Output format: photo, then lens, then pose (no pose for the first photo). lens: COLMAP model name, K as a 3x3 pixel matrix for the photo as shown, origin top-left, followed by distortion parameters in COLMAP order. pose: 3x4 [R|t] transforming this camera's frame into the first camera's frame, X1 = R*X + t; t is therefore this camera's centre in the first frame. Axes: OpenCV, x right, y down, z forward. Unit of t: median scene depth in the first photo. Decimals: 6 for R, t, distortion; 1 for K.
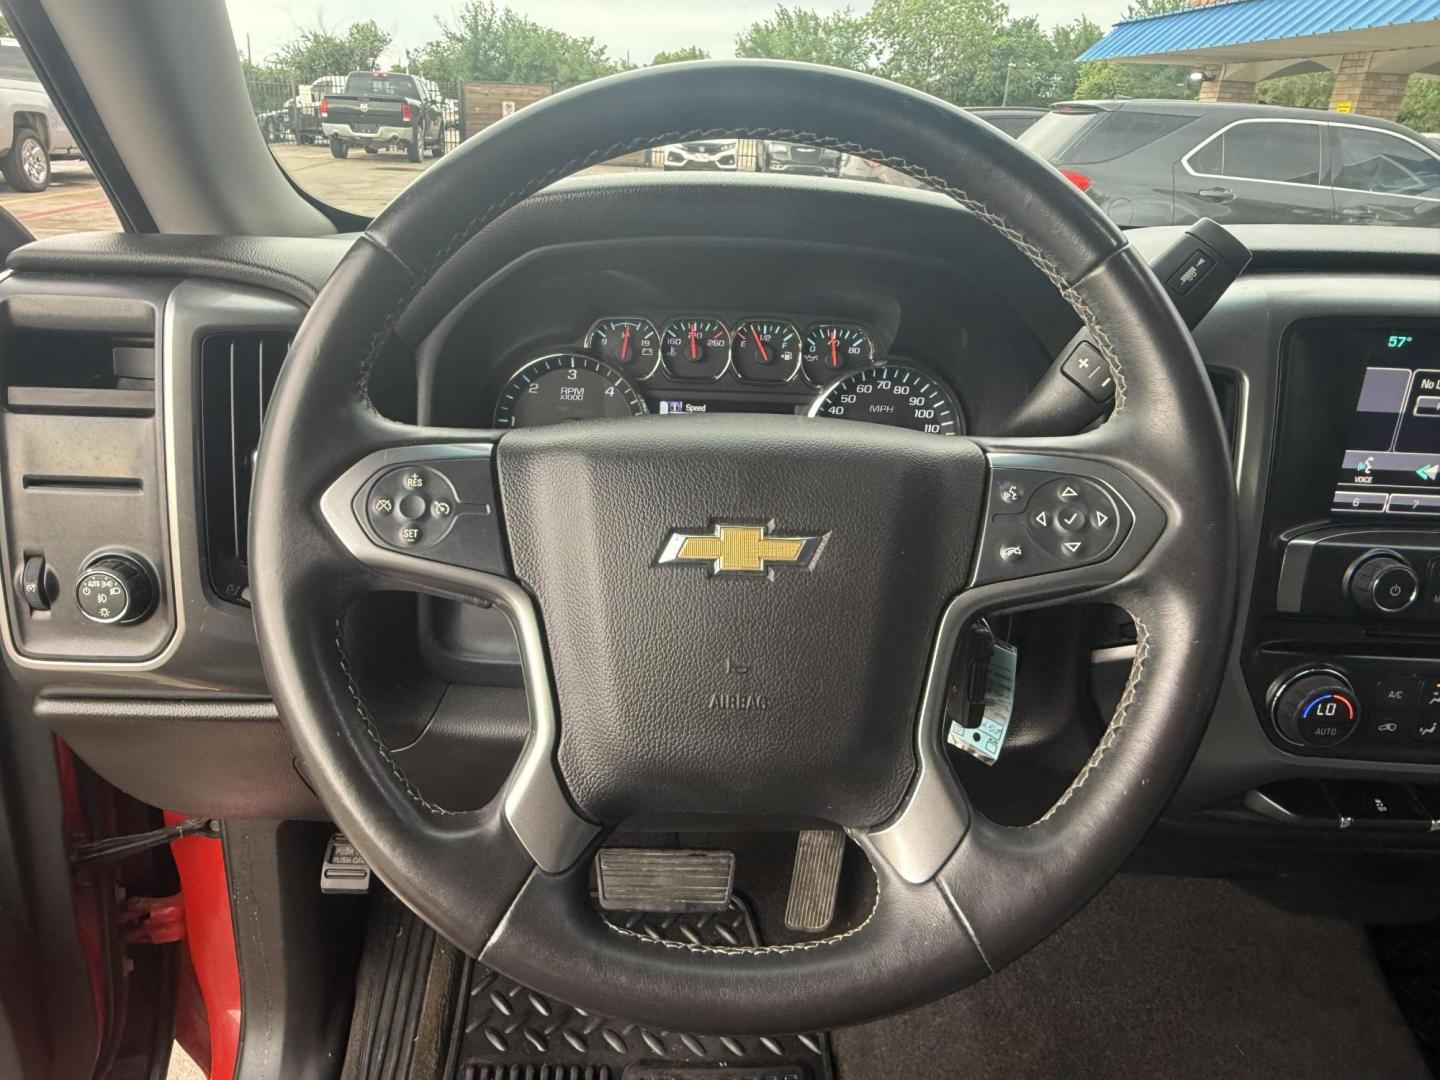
lens RADIAL K [[1028.1, 0, 672.8], [0, 1028.1, 536.1], [0, 0, 1]] dist [-0.011919, 0.009524]
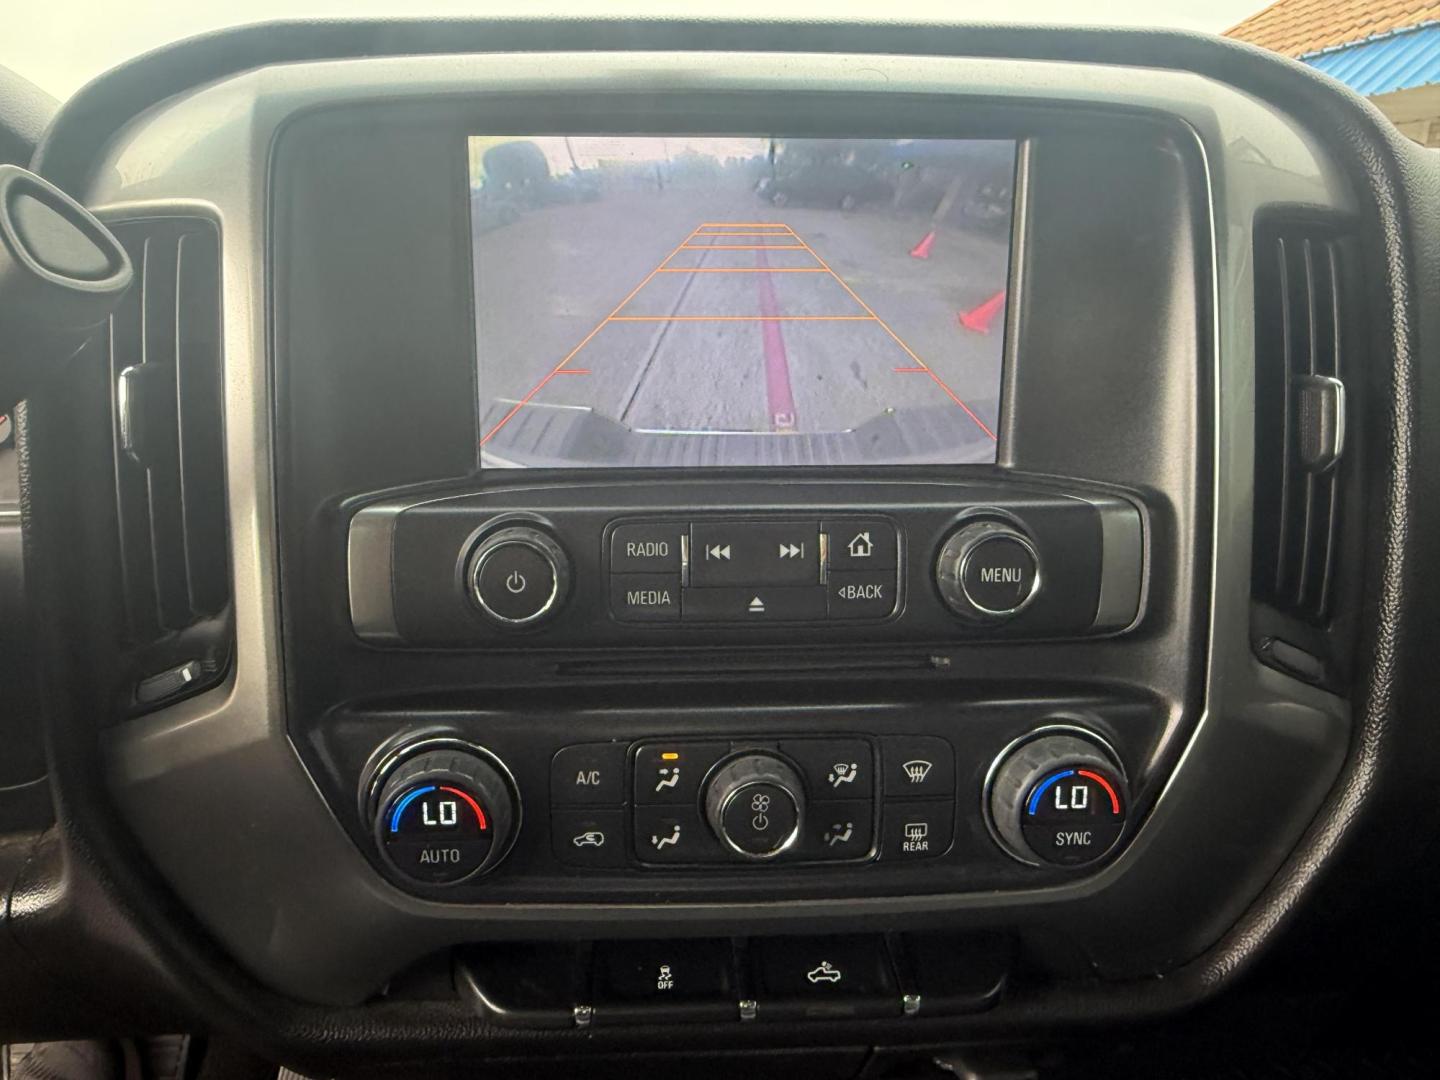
lens RADIAL K [[1028.1, 0, 666.9], [0, 1028.1, 529.0], [0, 0, 1]] dist [-0.011919, 0.009524]
pose [[0.998051, -0.055518, 0.028486, 0.732876], [0.058496, 0.991362, -0.117386, 0.088835], [-0.021723, 0.118823, 0.992678, 0.433324]]
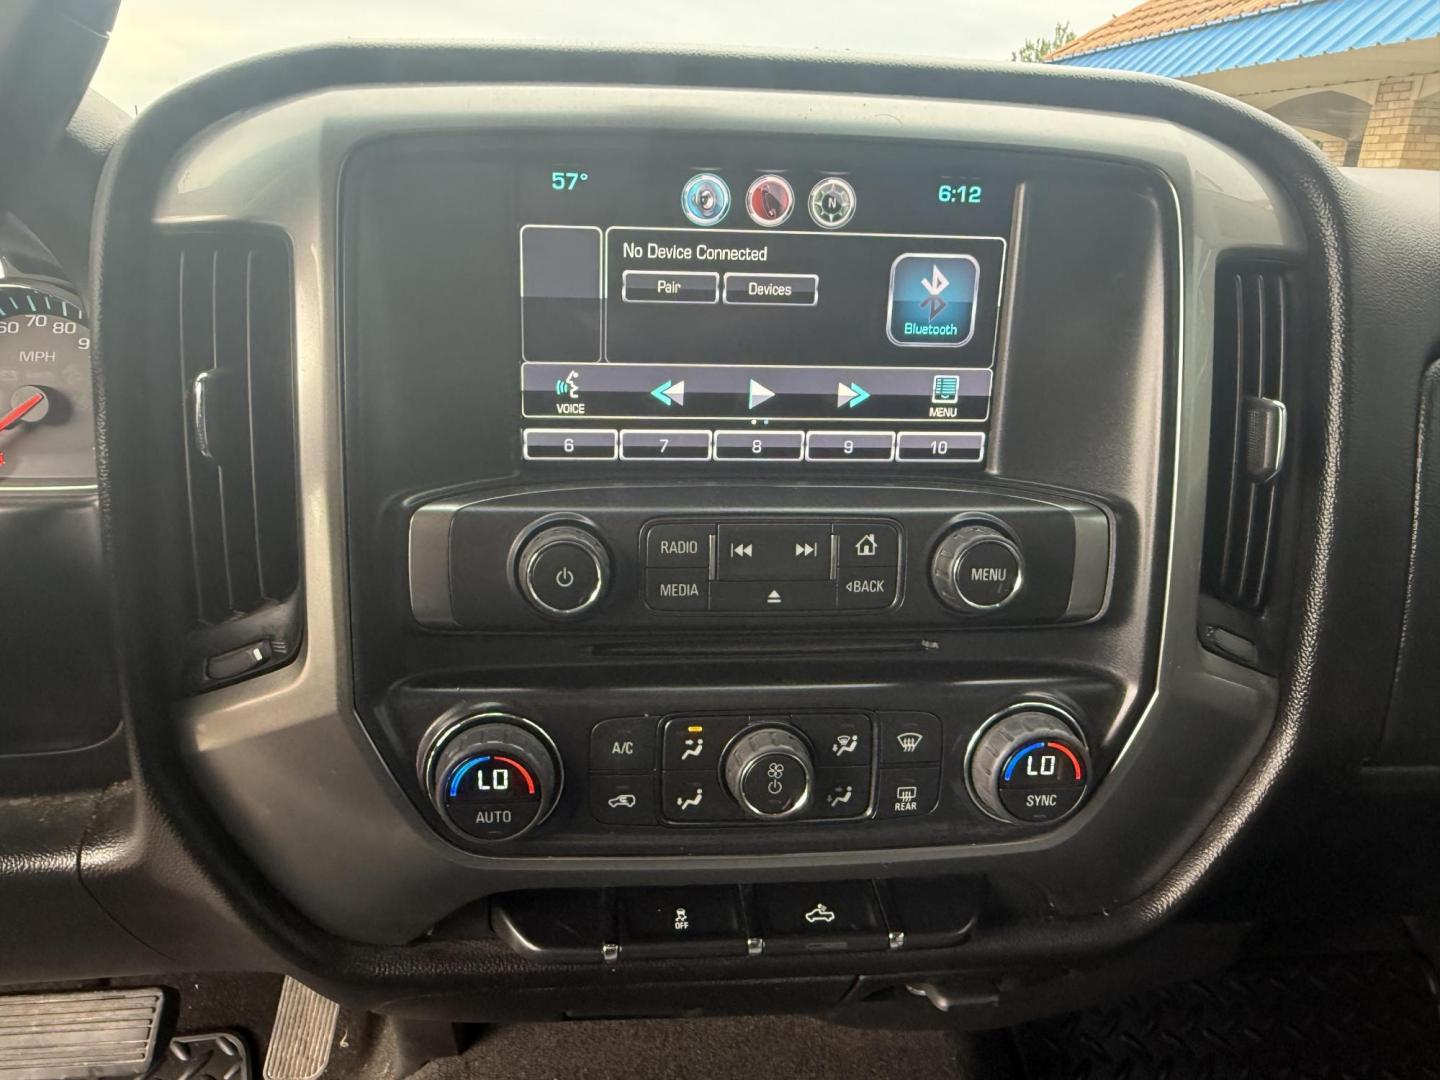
lens RADIAL K [[1028.1, 0, 674.7], [0, 1028.1, 529.4], [0, 0, 1]] dist [-0.011919, 0.009524]
pose [[0.995922, -0.043831, 0.078853, 0.687634], [0.048360, 0.997233, -0.056464, 0.059012], [-0.076160, 0.060047, 0.995286, 0.367393]]
